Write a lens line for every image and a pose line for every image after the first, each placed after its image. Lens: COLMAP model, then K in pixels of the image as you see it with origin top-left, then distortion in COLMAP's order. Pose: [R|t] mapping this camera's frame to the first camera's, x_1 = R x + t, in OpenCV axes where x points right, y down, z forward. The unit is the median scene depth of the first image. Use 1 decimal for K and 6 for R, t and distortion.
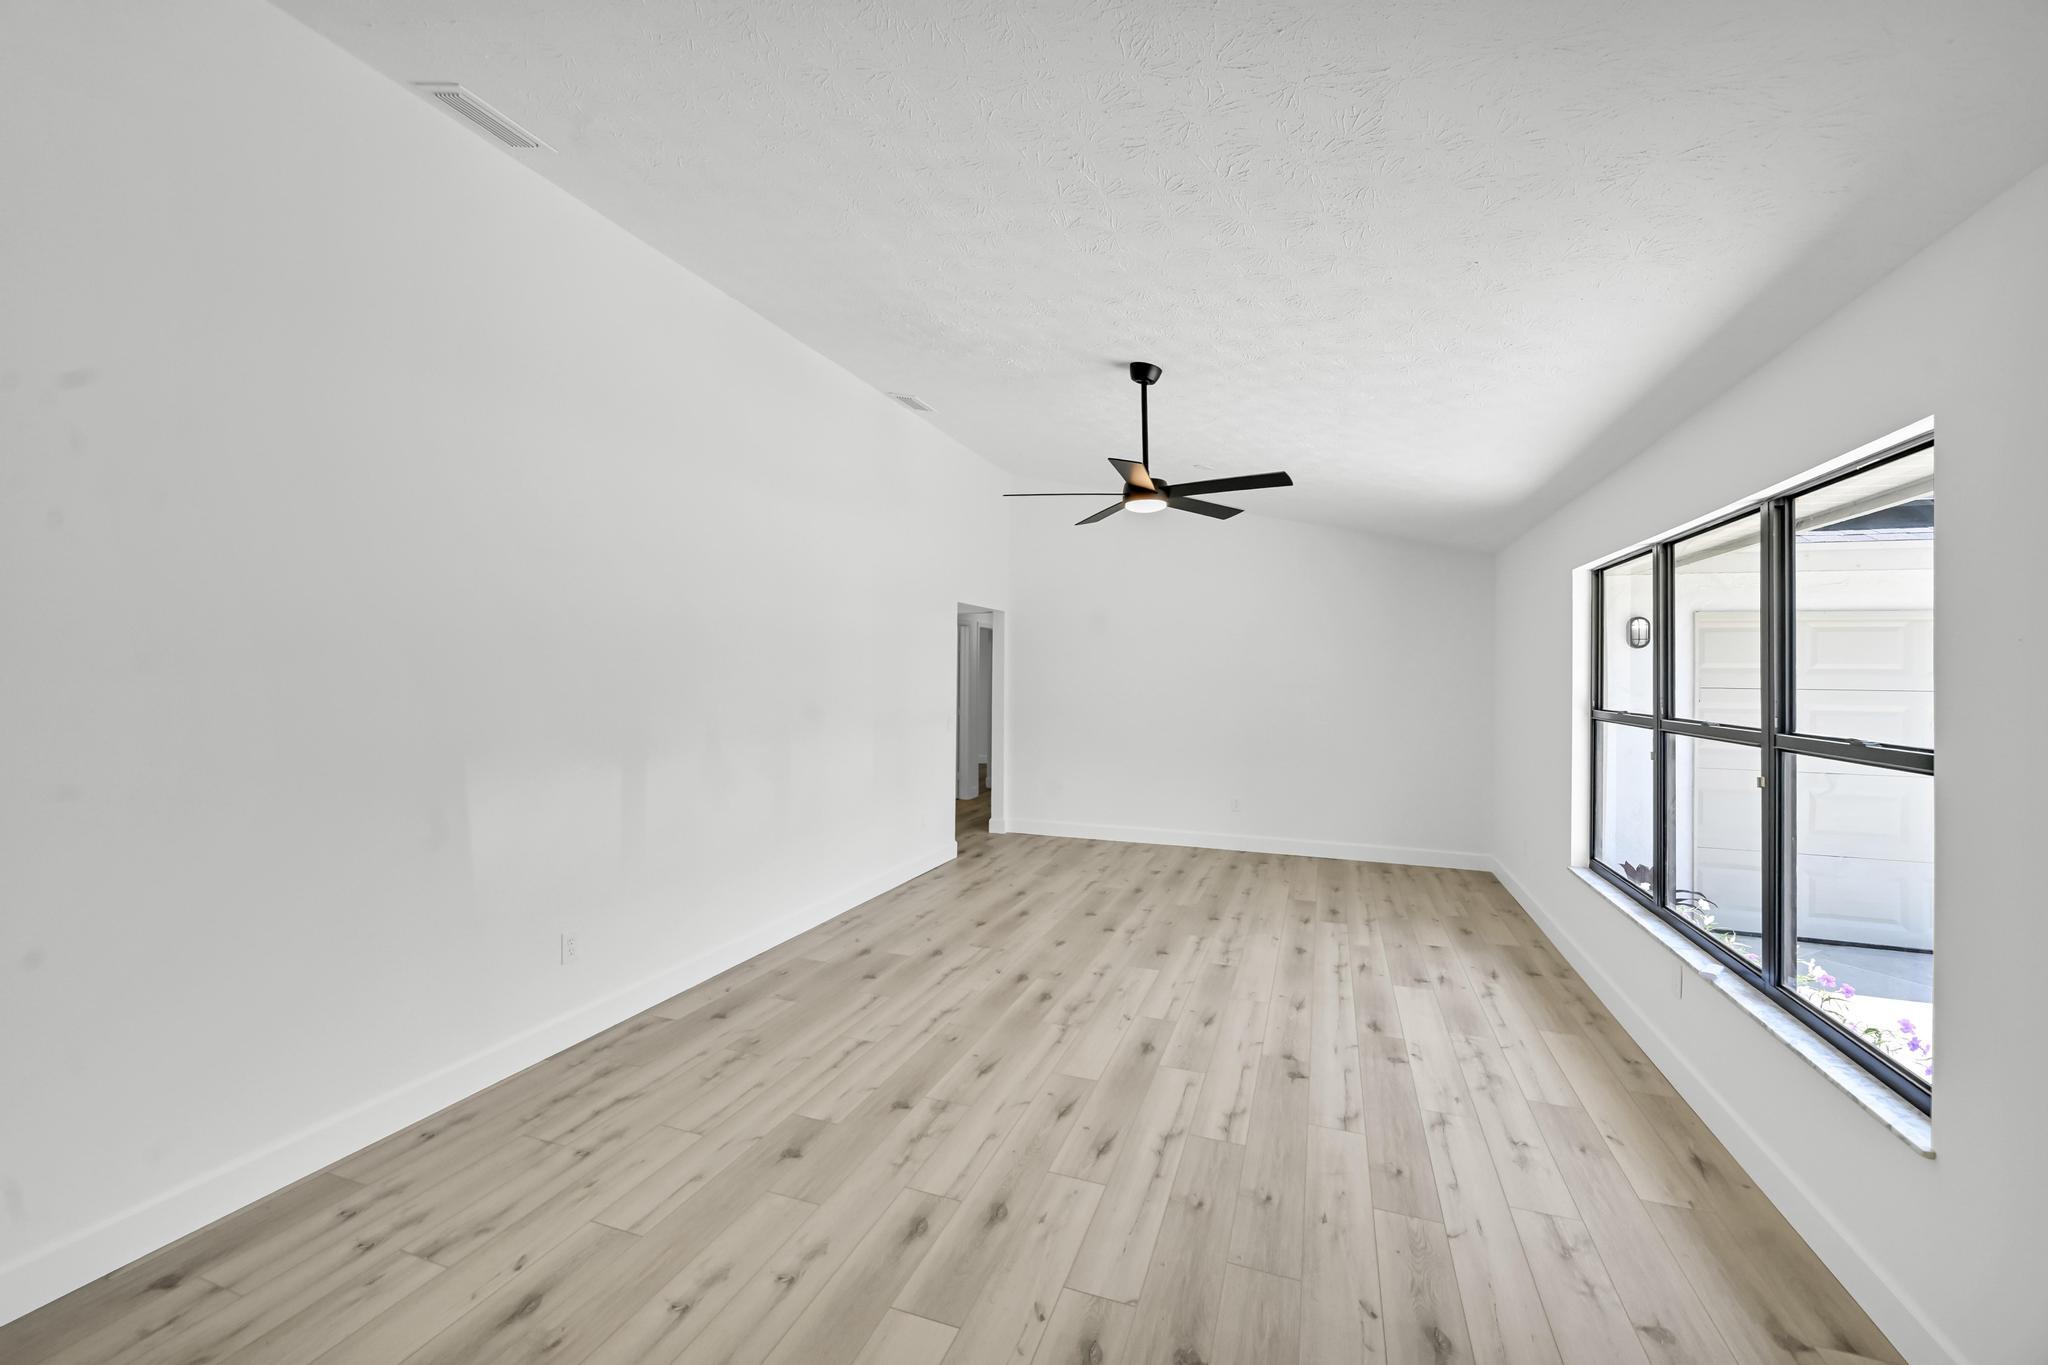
lens RADIAL K [[825.2, 0, 1015.2], [0, 825.2, 684.1], [0, 0, 1]] dist [-0.002354, 0.000004]
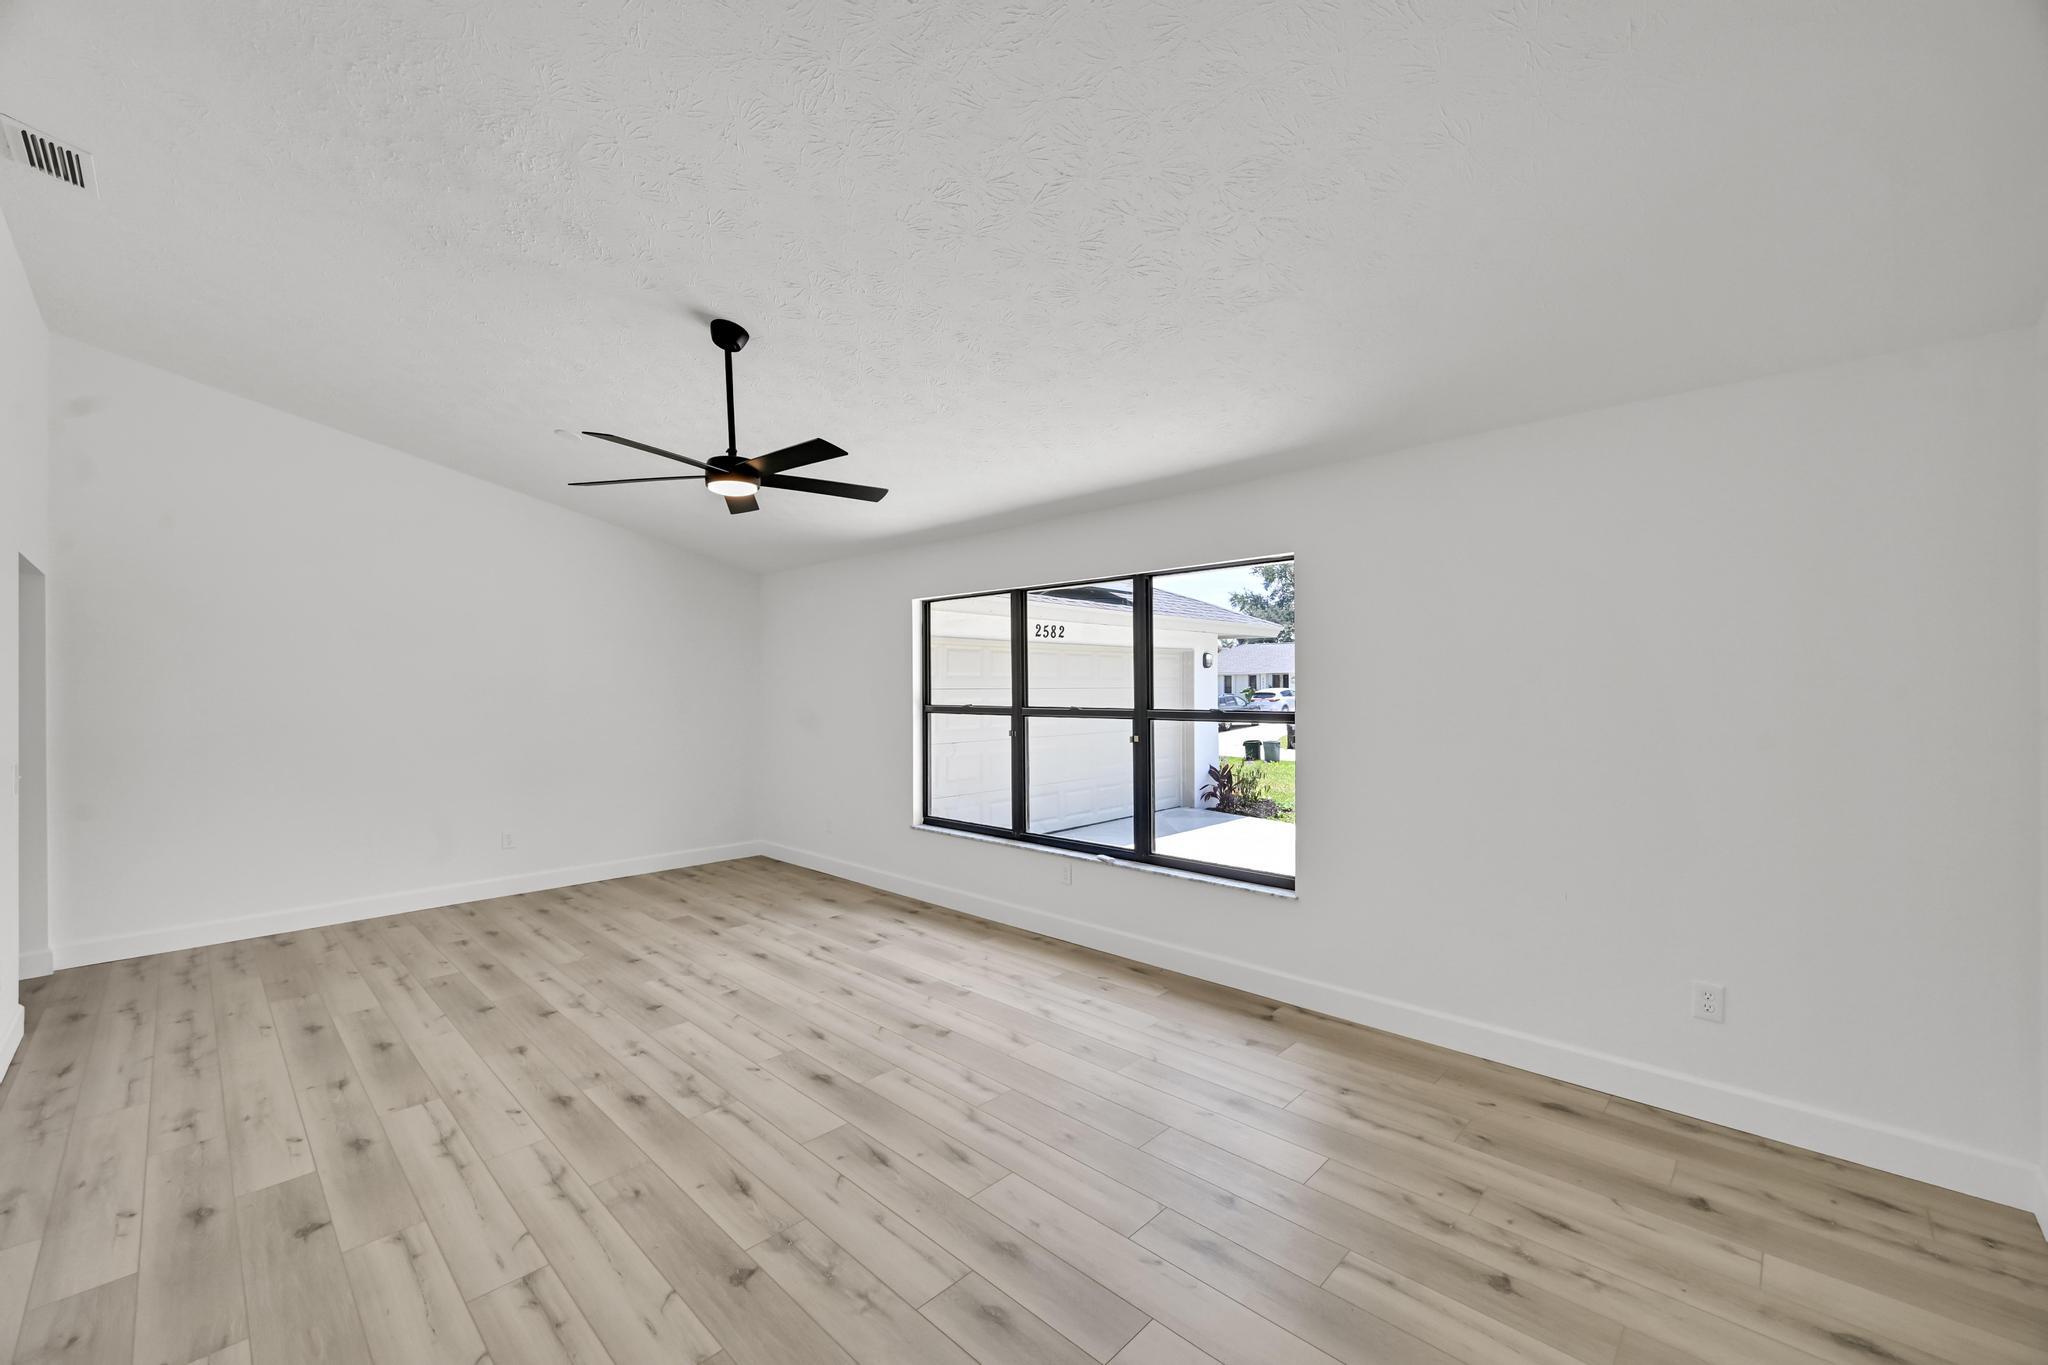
lens RADIAL K [[819.7, 0, 1020.9], [0, 819.7, 684.2], [0, 0, 1]] dist [-0.000512, 0.000145]
pose [[0.404643, -0.009667, 0.914424, -0.532390], [0.021674, 0.999765, 0.000979, -0.000909], [-0.914218, 0.019423, 0.404757, 0.369293]]
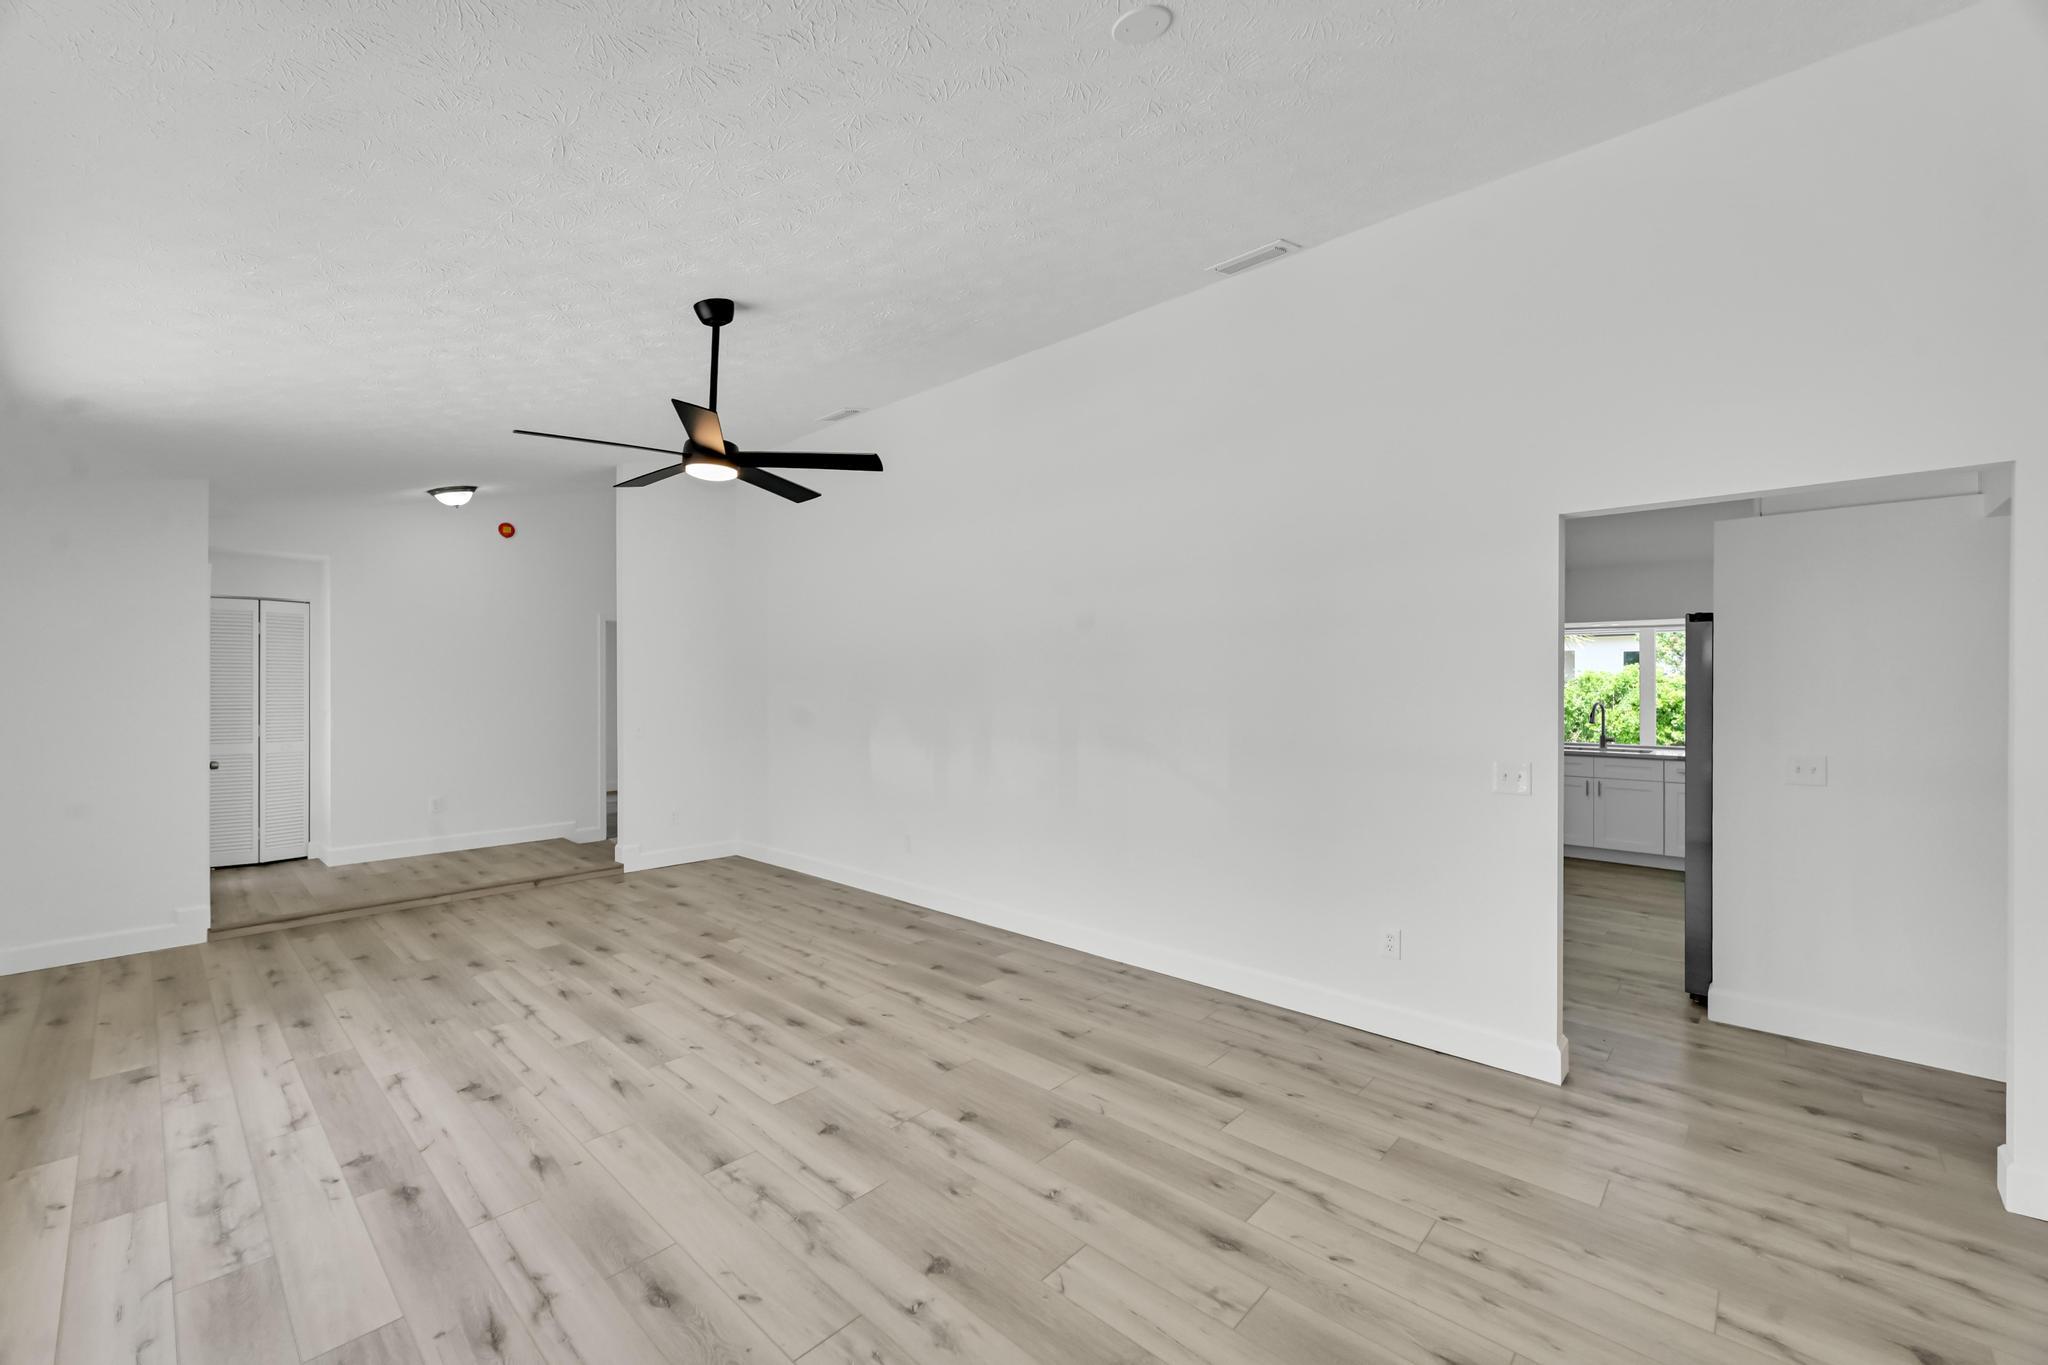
lens RADIAL K [[819.7, 0, 1020.9], [0, 819.7, 684.2], [0, 0, 1]] dist [-0.000512, 0.000145]
pose [[-0.374866, -0.007478, -0.927049, 0.836820], [-0.013190, 0.999909, -0.002732, -0.006338], [0.926985, 0.011204, -0.374931, 1.642348]]
